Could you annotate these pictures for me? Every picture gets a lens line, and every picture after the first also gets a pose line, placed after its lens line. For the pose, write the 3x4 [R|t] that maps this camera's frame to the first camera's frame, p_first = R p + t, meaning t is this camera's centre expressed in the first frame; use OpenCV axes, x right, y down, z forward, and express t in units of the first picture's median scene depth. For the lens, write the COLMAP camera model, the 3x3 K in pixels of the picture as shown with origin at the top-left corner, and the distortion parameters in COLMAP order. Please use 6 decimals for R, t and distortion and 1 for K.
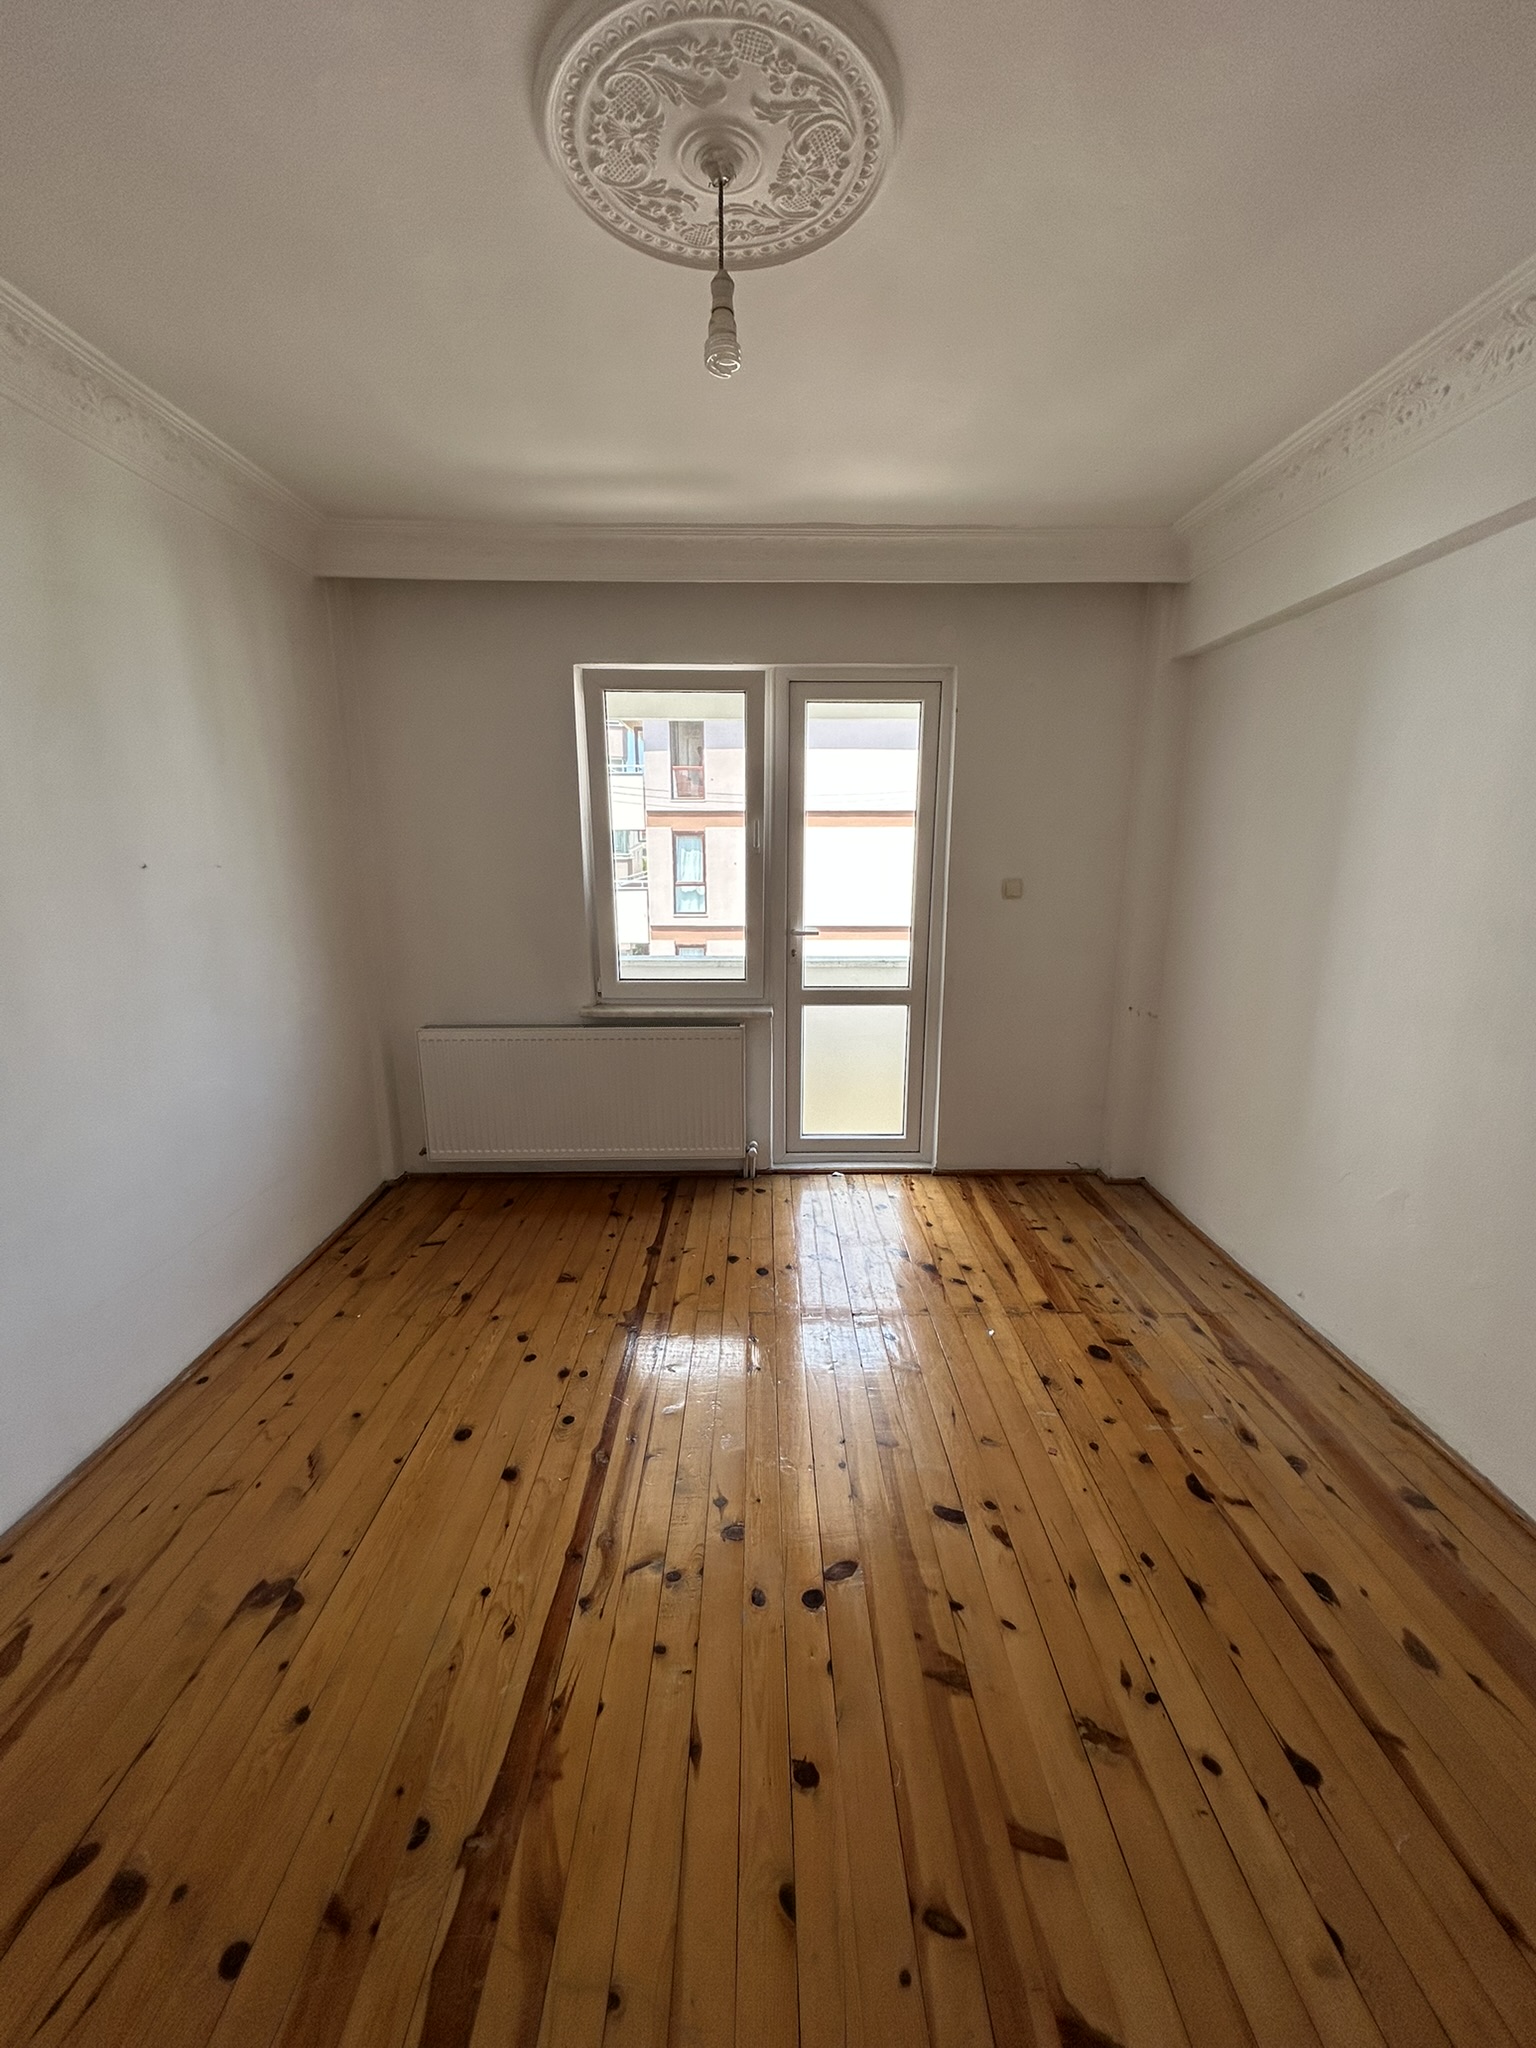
lens RADIAL K [[824.7, 0, 766.5], [0, 824.7, 1023.3], [0, 0, 1]] dist [0.001321, 0.000845]
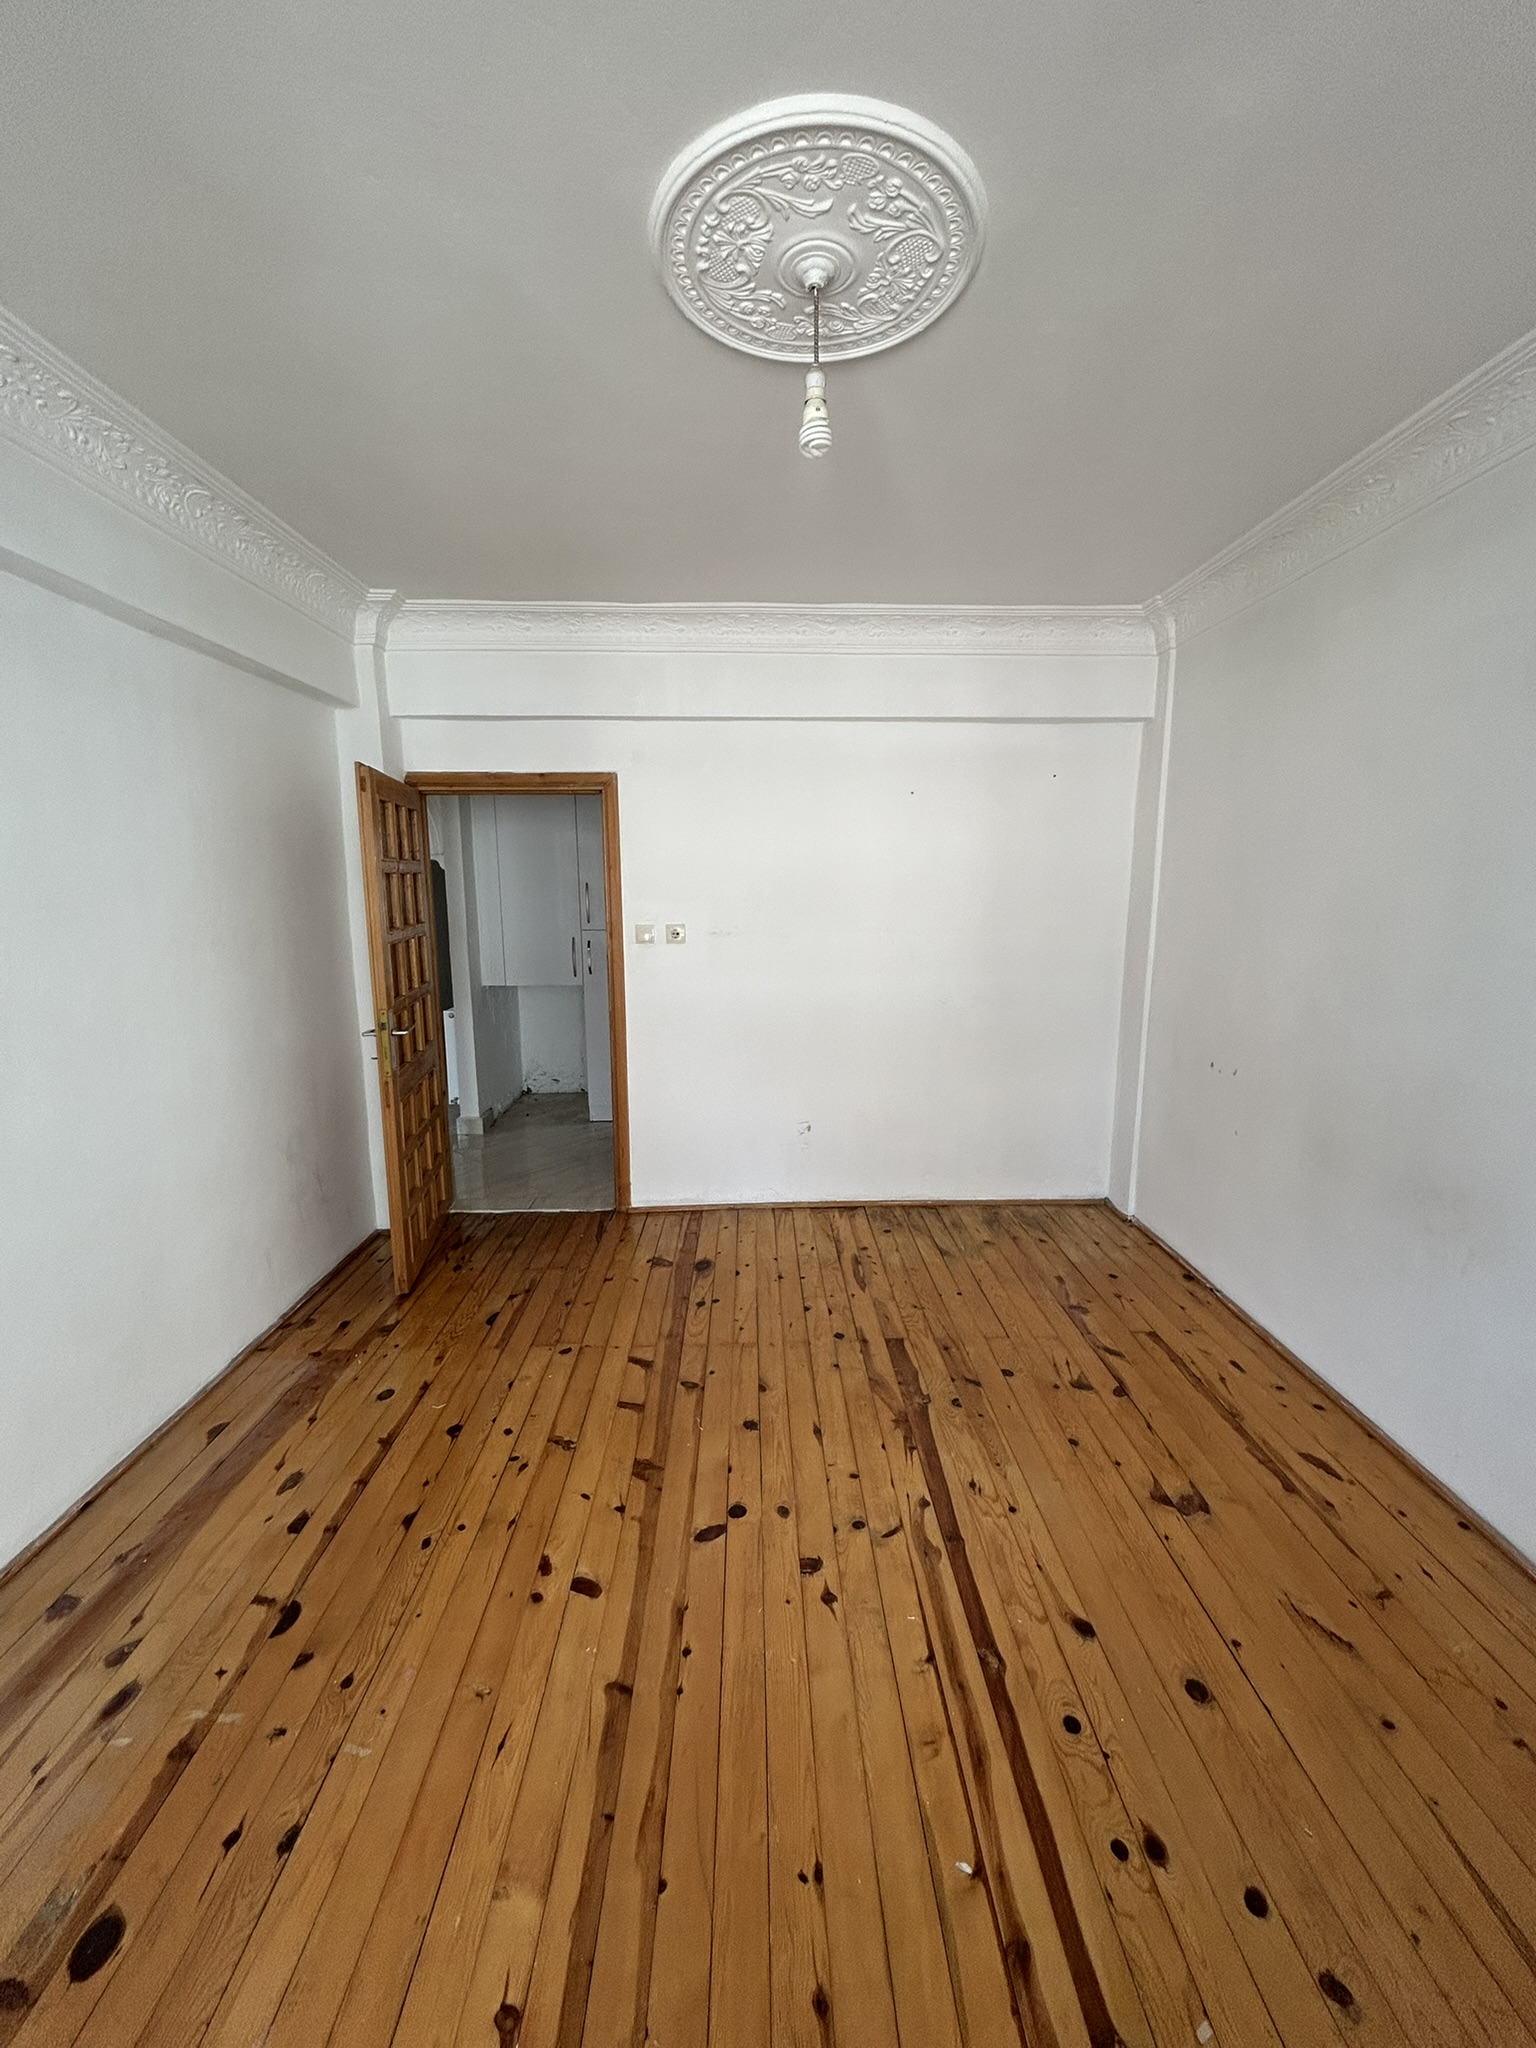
lens RADIAL K [[824.7, 0, 766.5], [0, 824.7, 1023.3], [0, 0, 1]] dist [0.001321, 0.000845]
pose [[-0.999943, 0.003841, -0.010007, 0.022905], [-0.000267, 0.924384, 0.381462, -0.411676], [0.010716, 0.381443, -0.924330, 1.823182]]
